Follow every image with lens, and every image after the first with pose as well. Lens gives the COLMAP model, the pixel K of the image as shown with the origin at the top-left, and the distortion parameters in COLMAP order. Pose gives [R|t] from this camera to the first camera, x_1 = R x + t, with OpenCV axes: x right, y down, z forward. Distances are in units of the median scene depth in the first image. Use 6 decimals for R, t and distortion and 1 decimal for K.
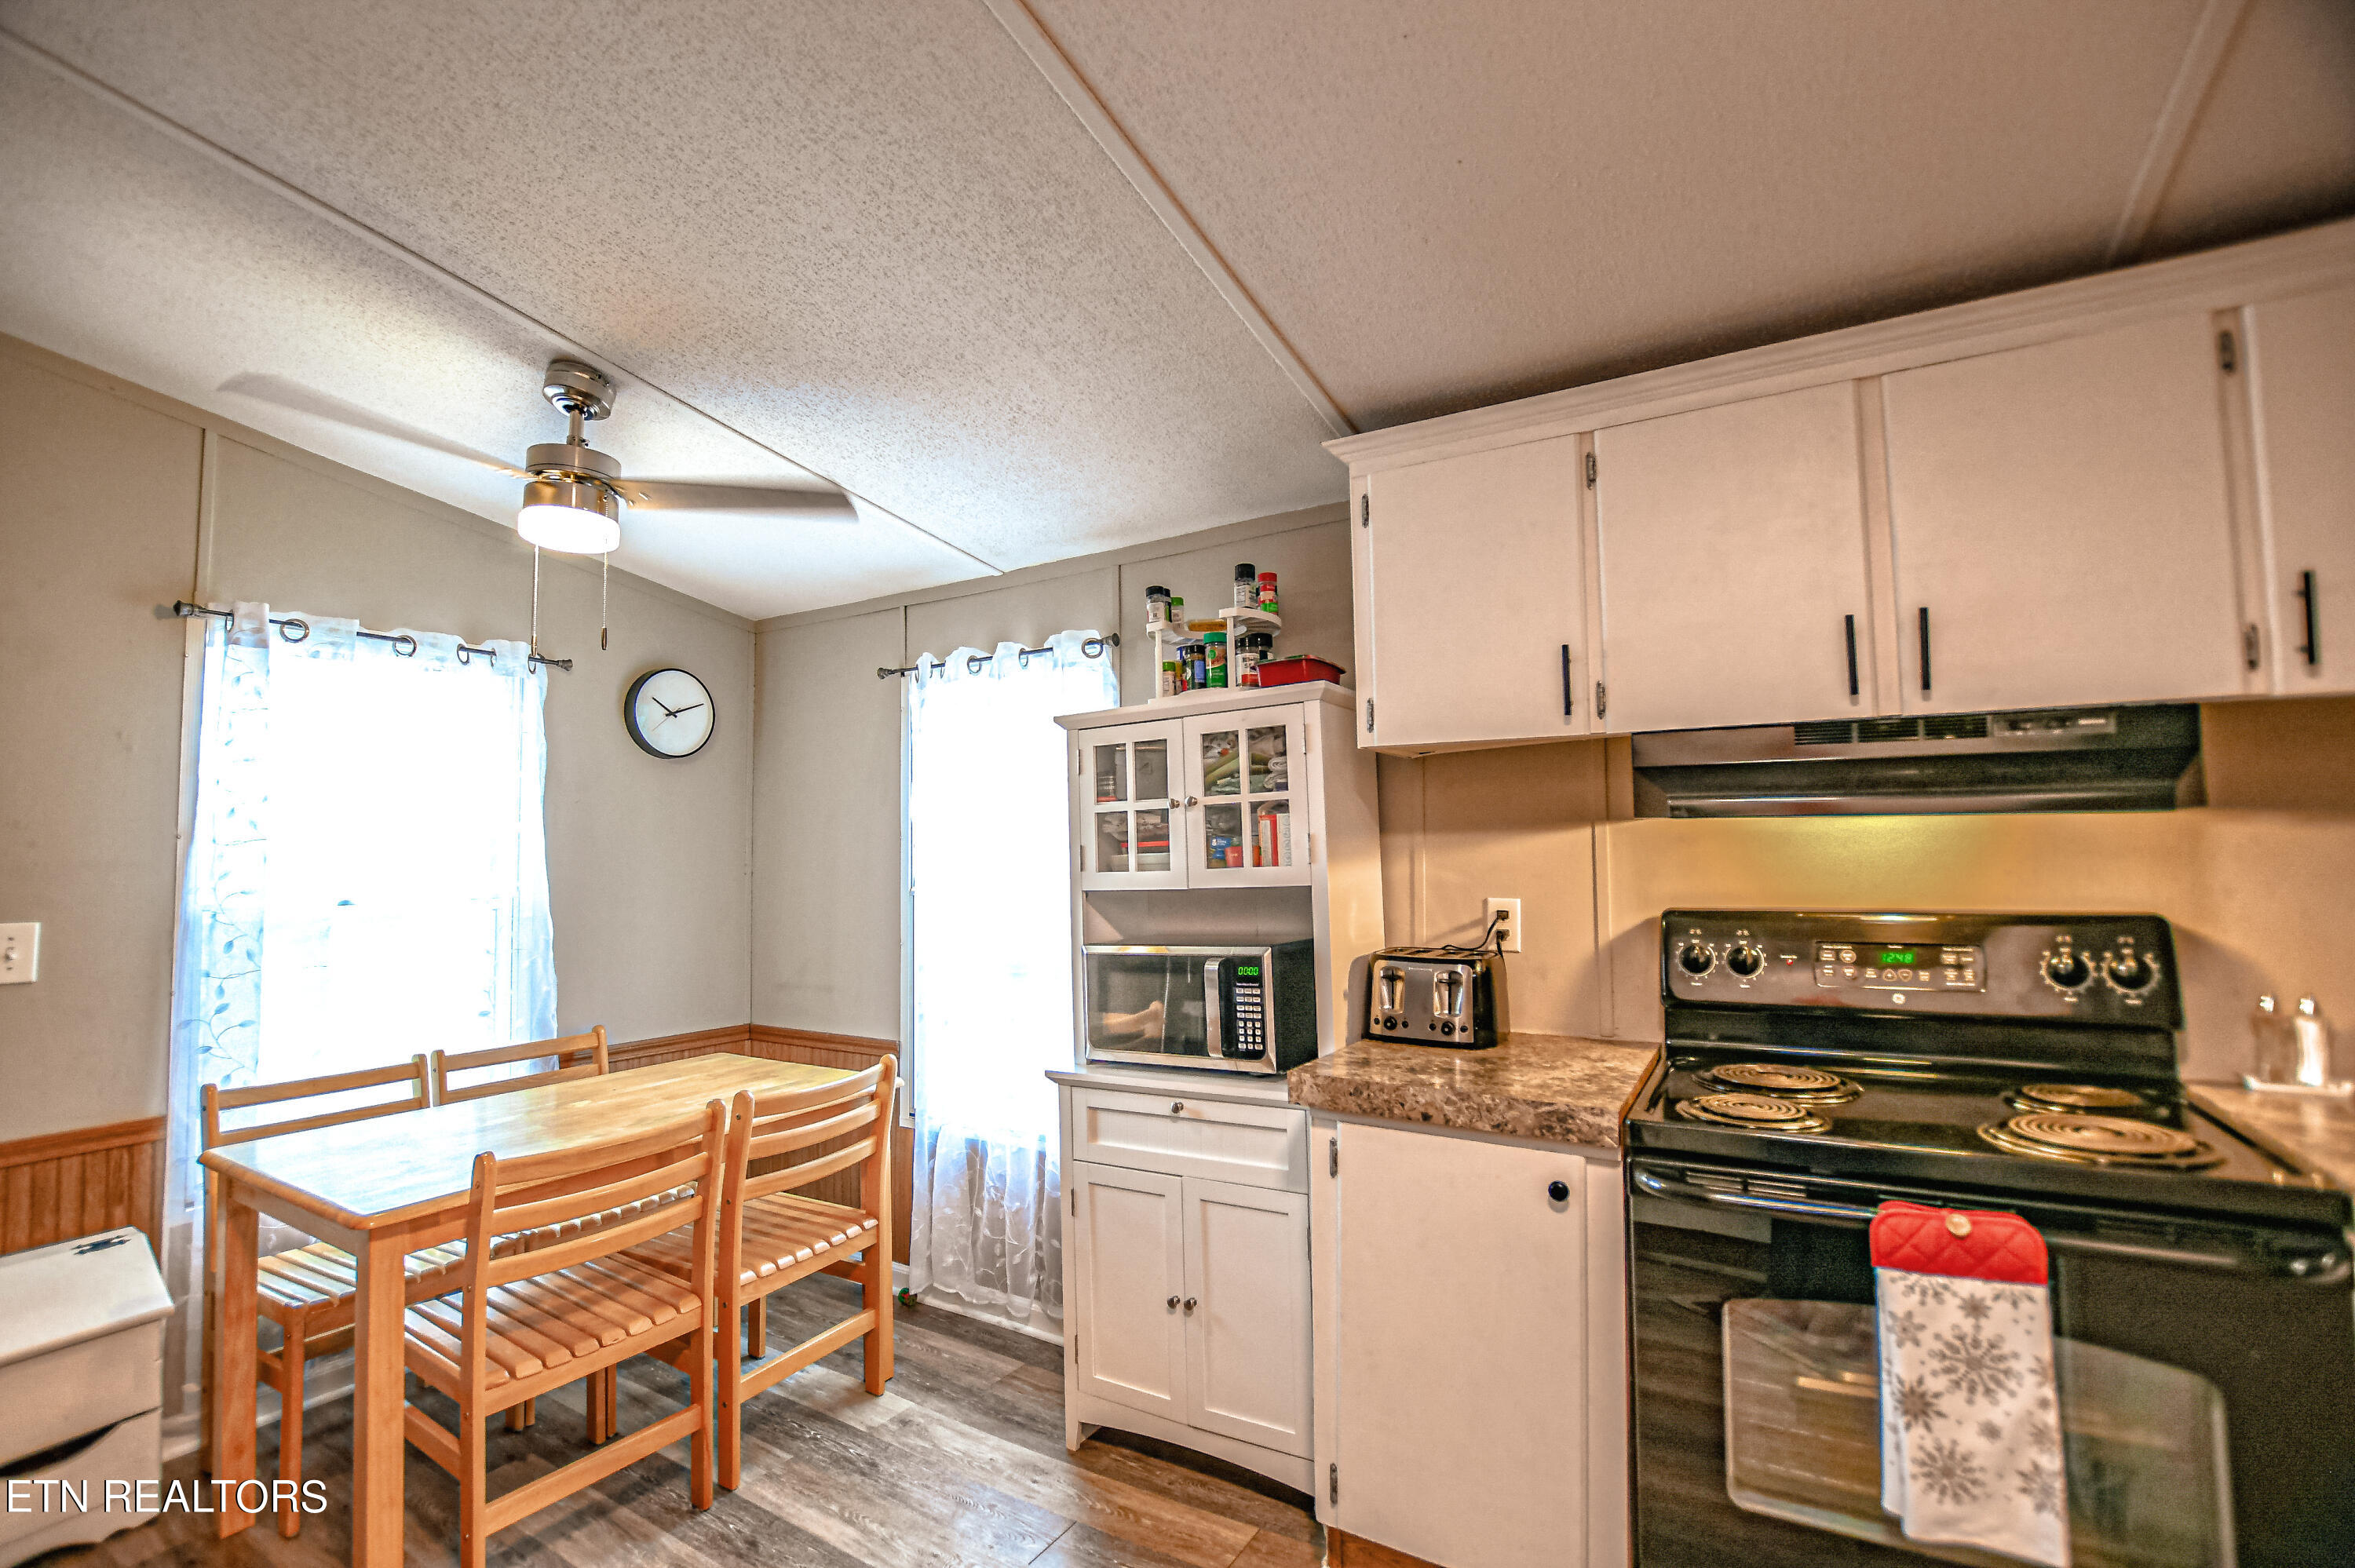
lens RADIAL K [[1043.0, 0, 1153.7], [0, 1043.0, 784.2], [0, 0, 1]] dist [-0.032124, 0.003985]
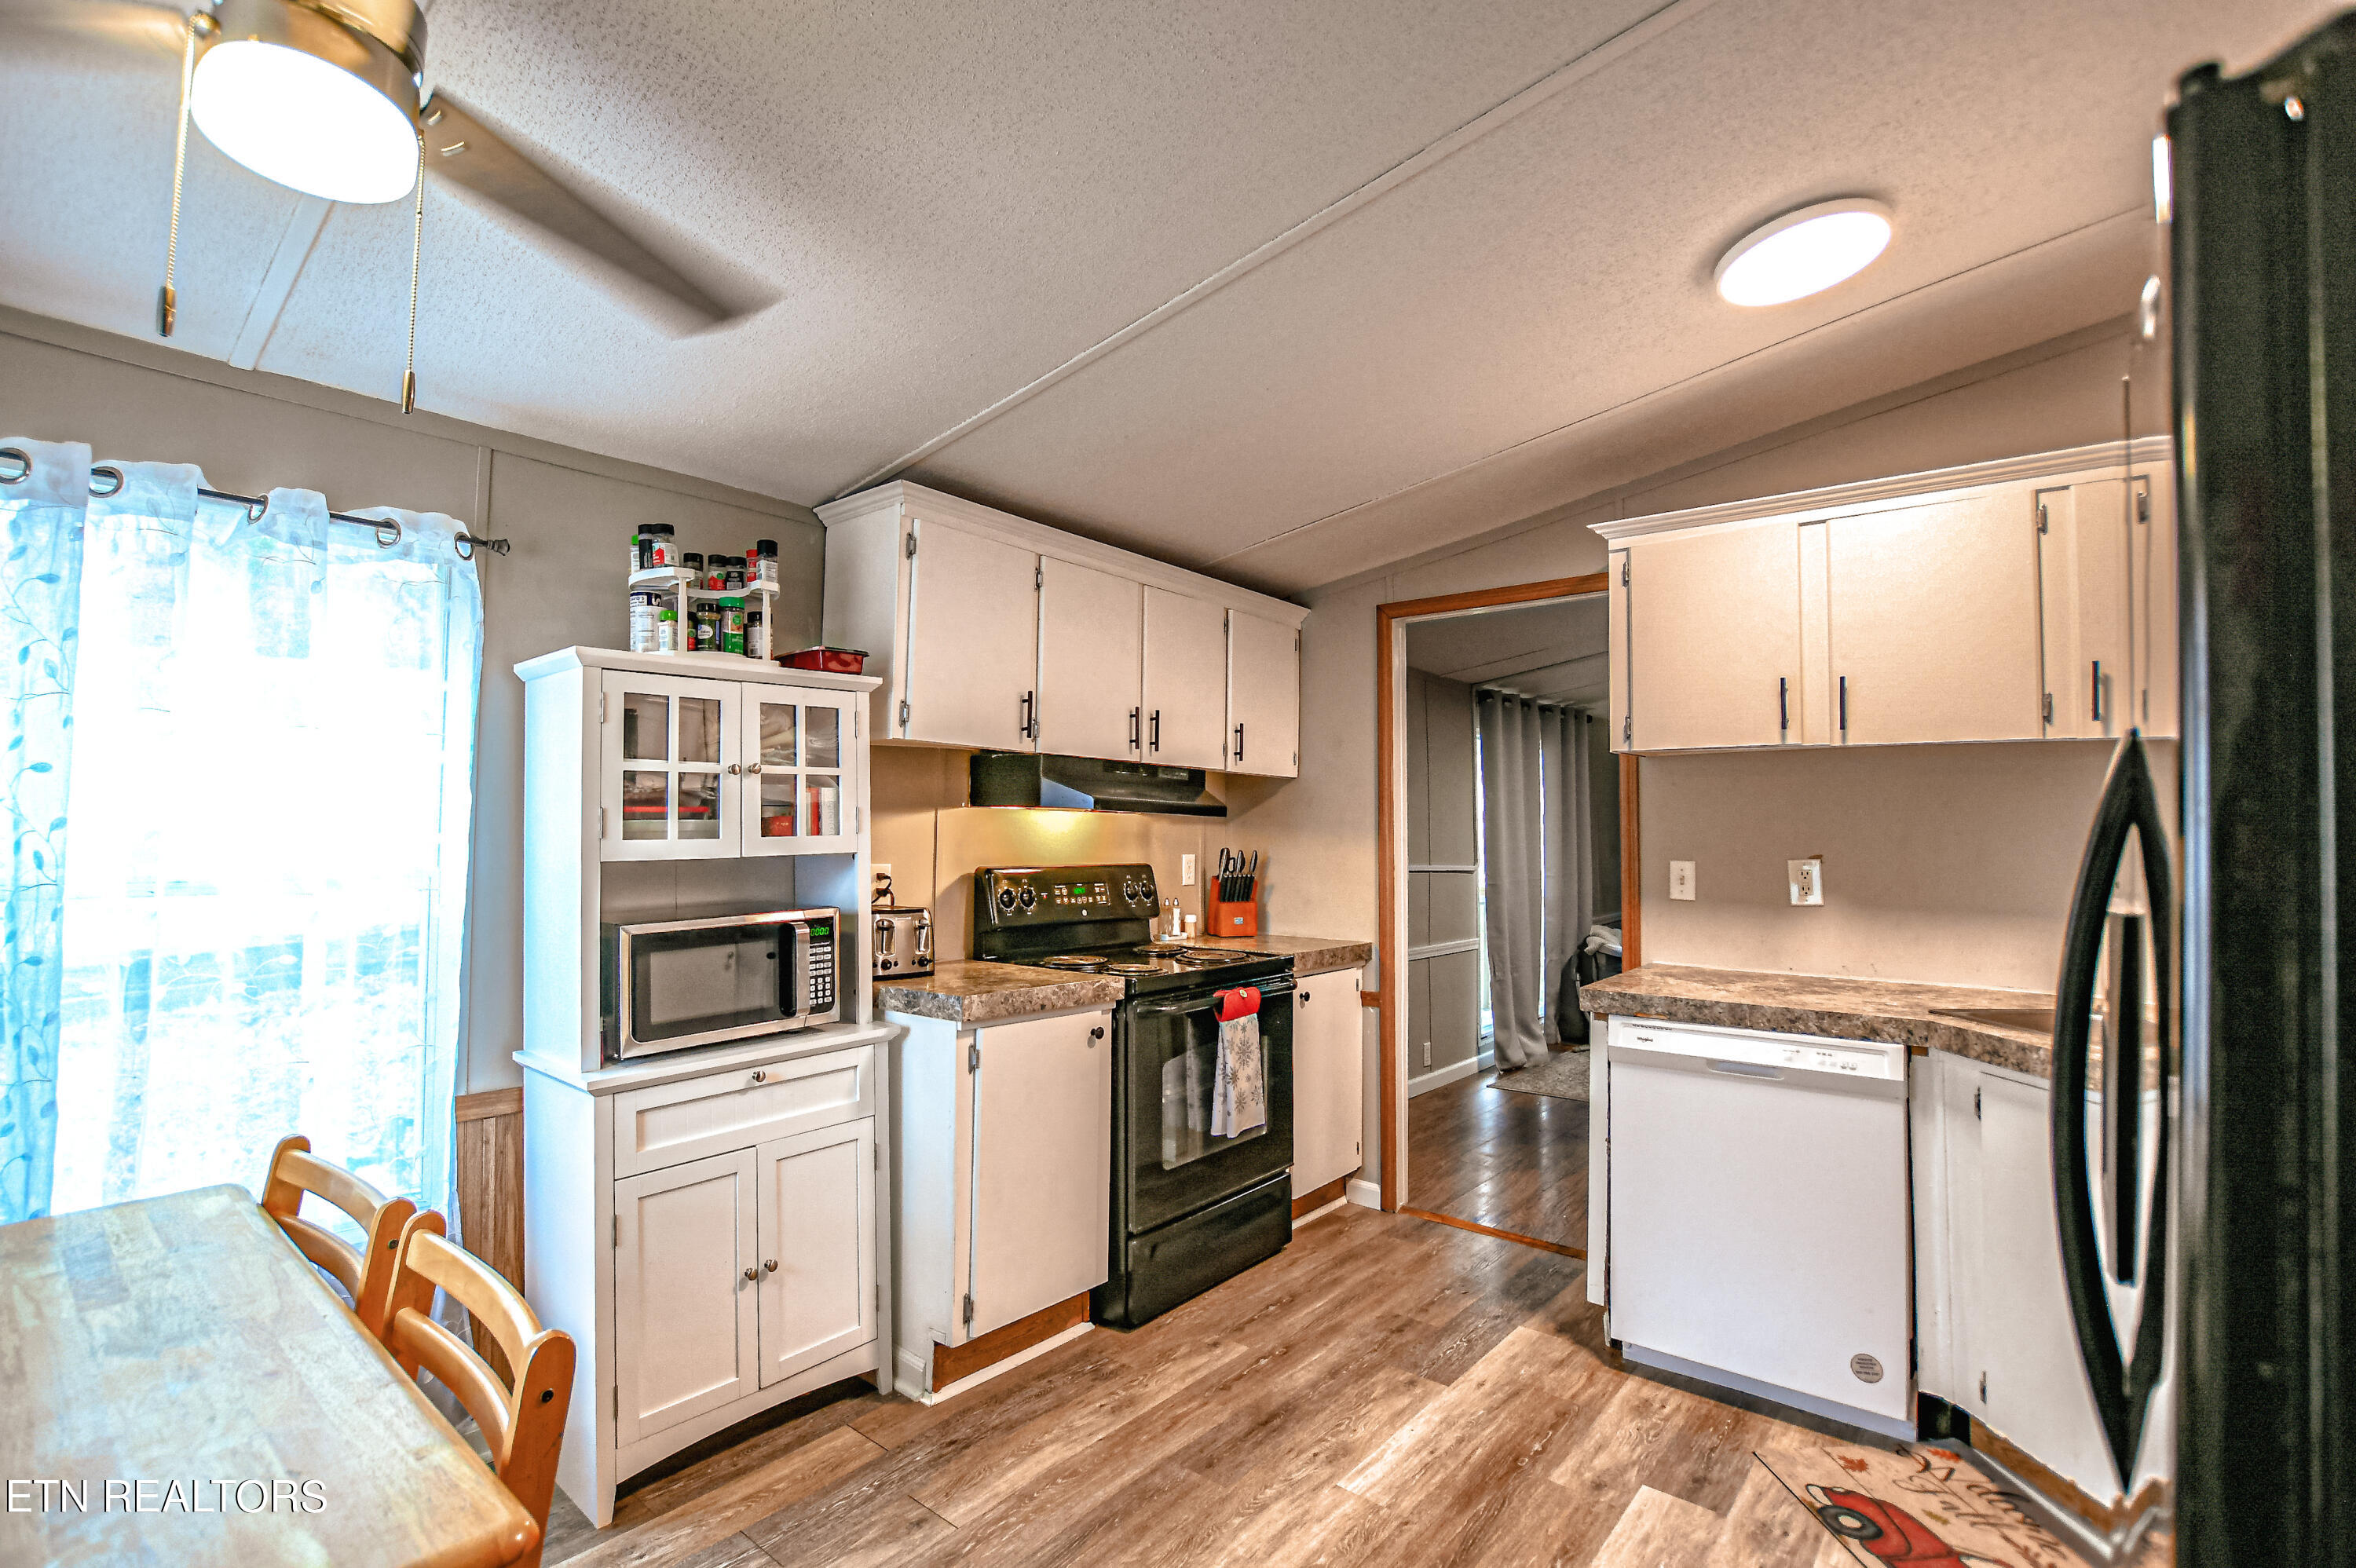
lens RADIAL K [[1043.4, 0, 1154.2], [0, 1043.4, 784.2], [0, 0, 1]] dist [-0.032124, 0.003985]
pose [[0.158492, 0.063076, 0.985343, -0.851921], [-0.072745, 0.995991, -0.052056, 0.053436], [-0.984677, -0.063429, 0.162445, 0.454593]]
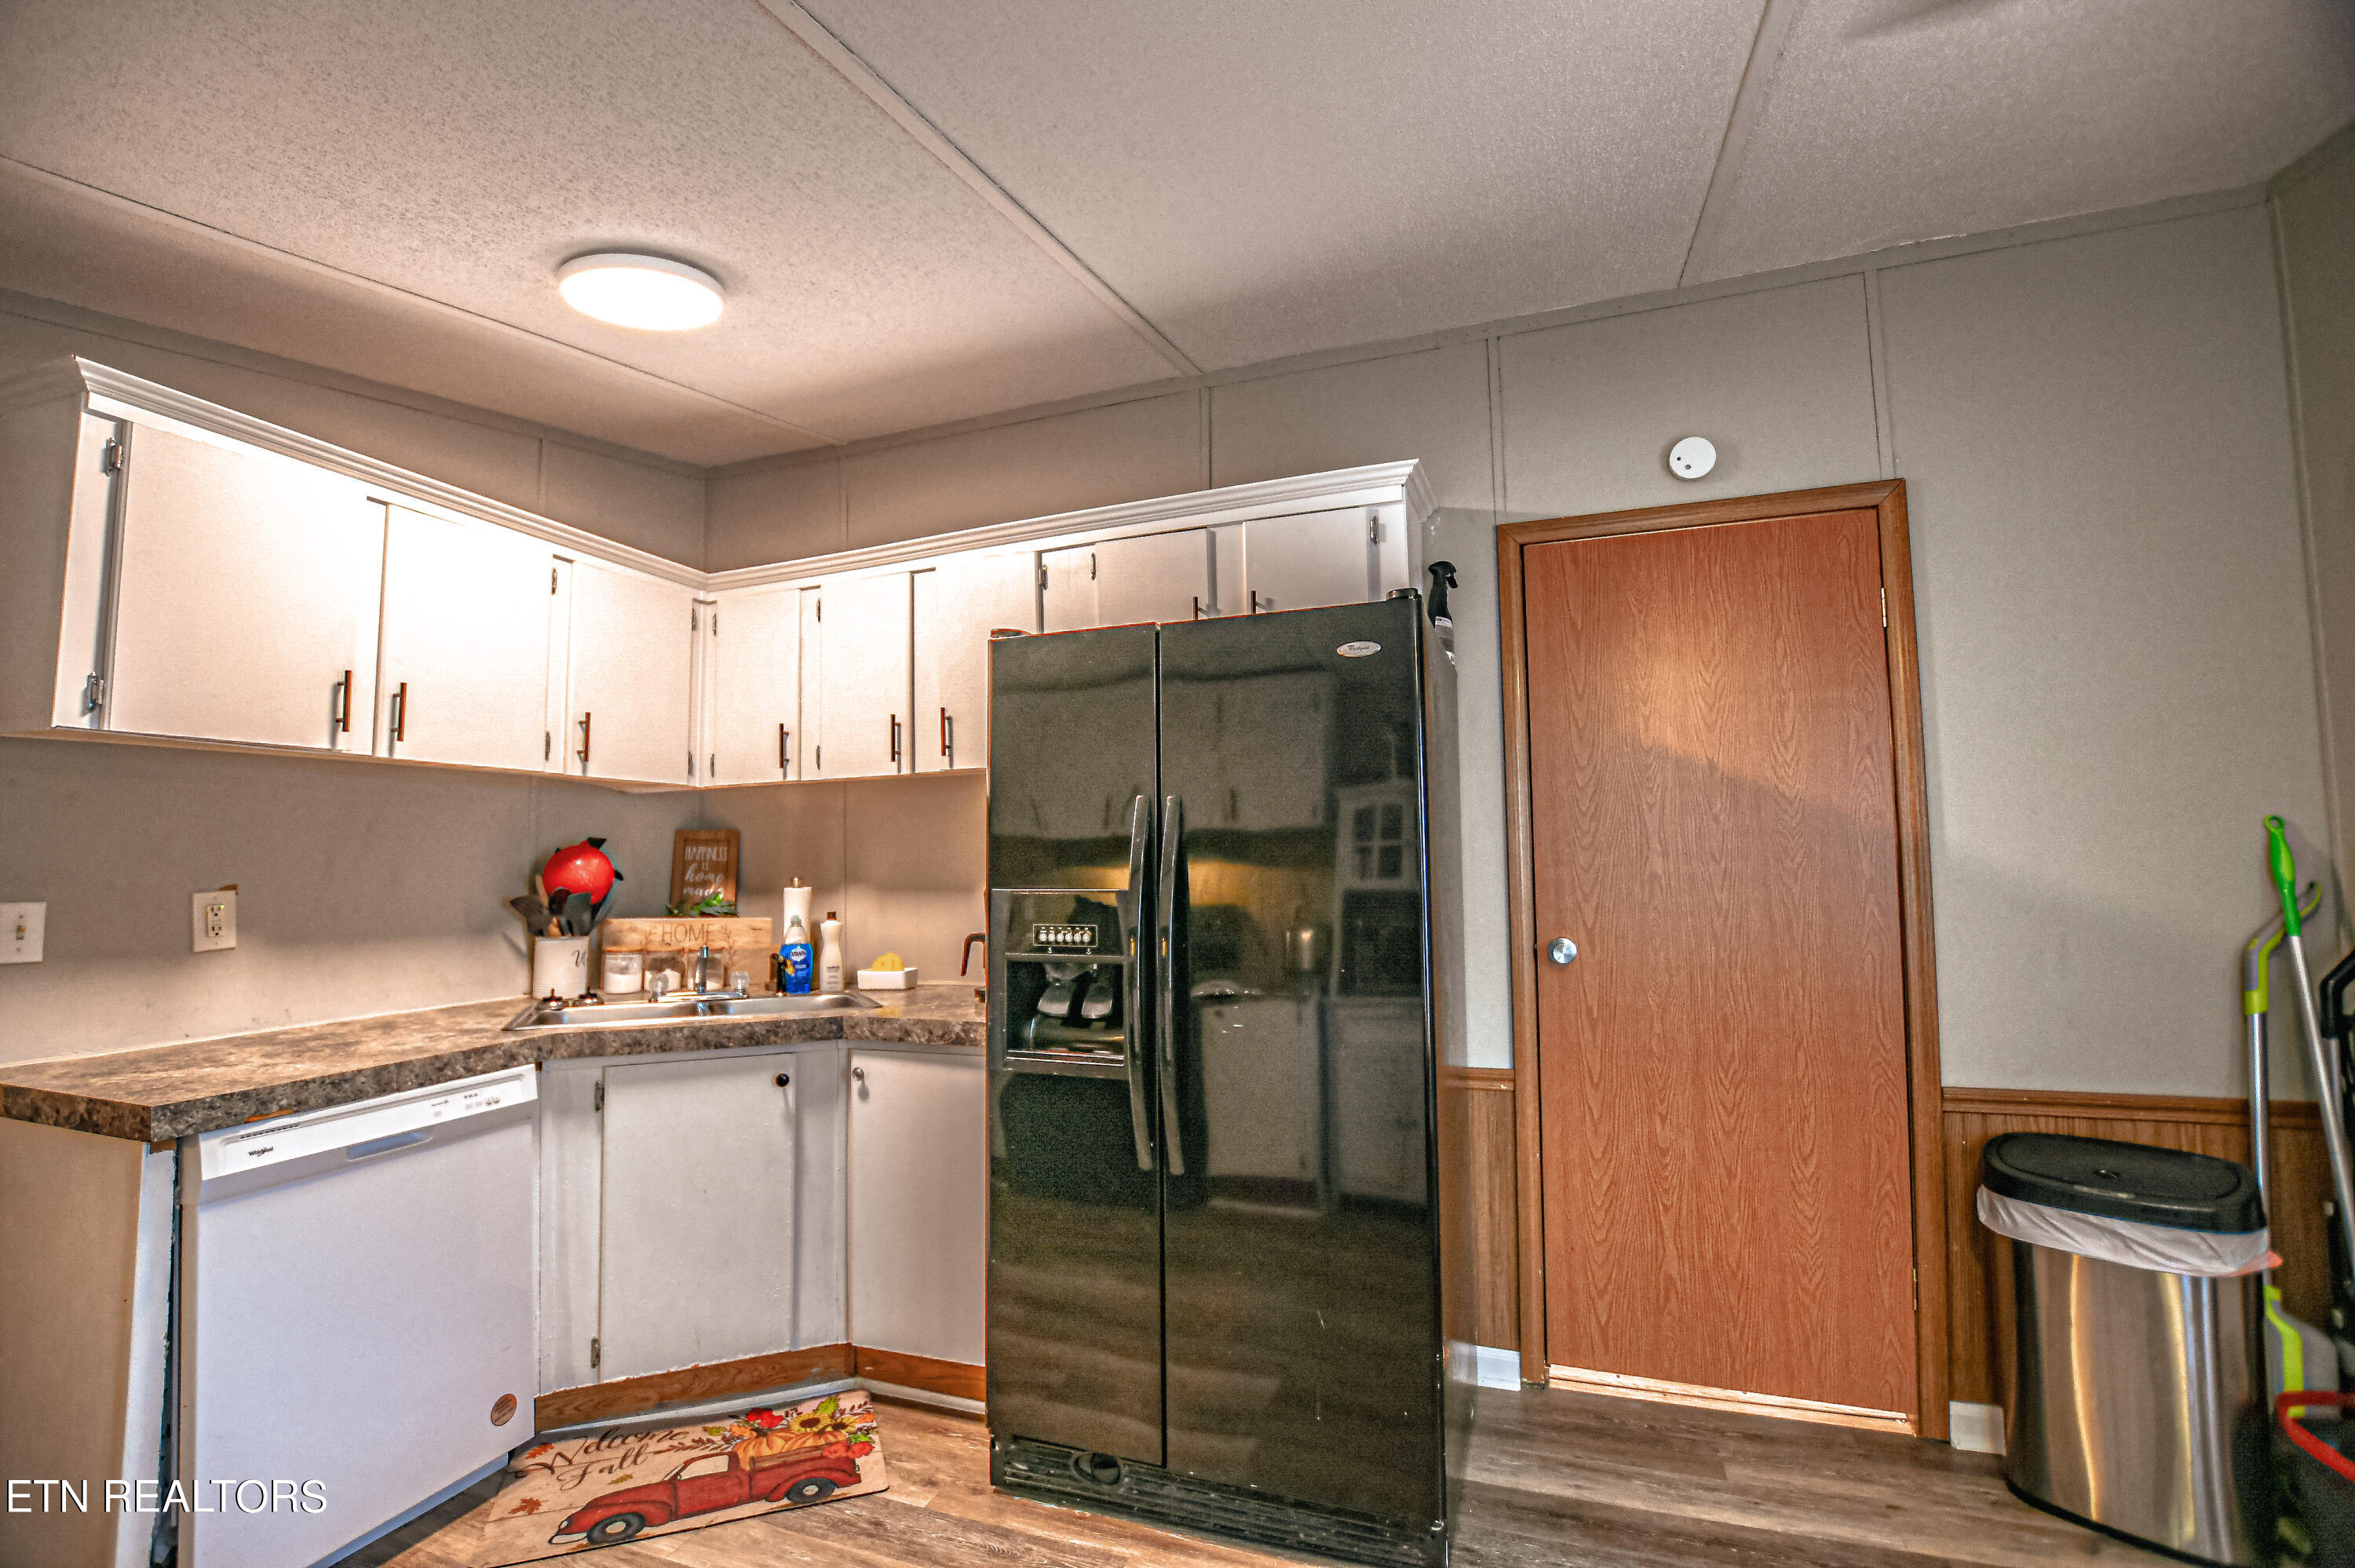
lens RADIAL K [[1043.0, 0, 1153.7], [0, 1043.0, 784.2], [0, 0, 1]] dist [-0.032124, 0.003985]
pose [[-0.981457, 0.017171, -0.190913, -0.209251], [0.042465, 0.990709, -0.129200, 0.082199], [0.186921, -0.134911, -0.973067, 0.977839]]
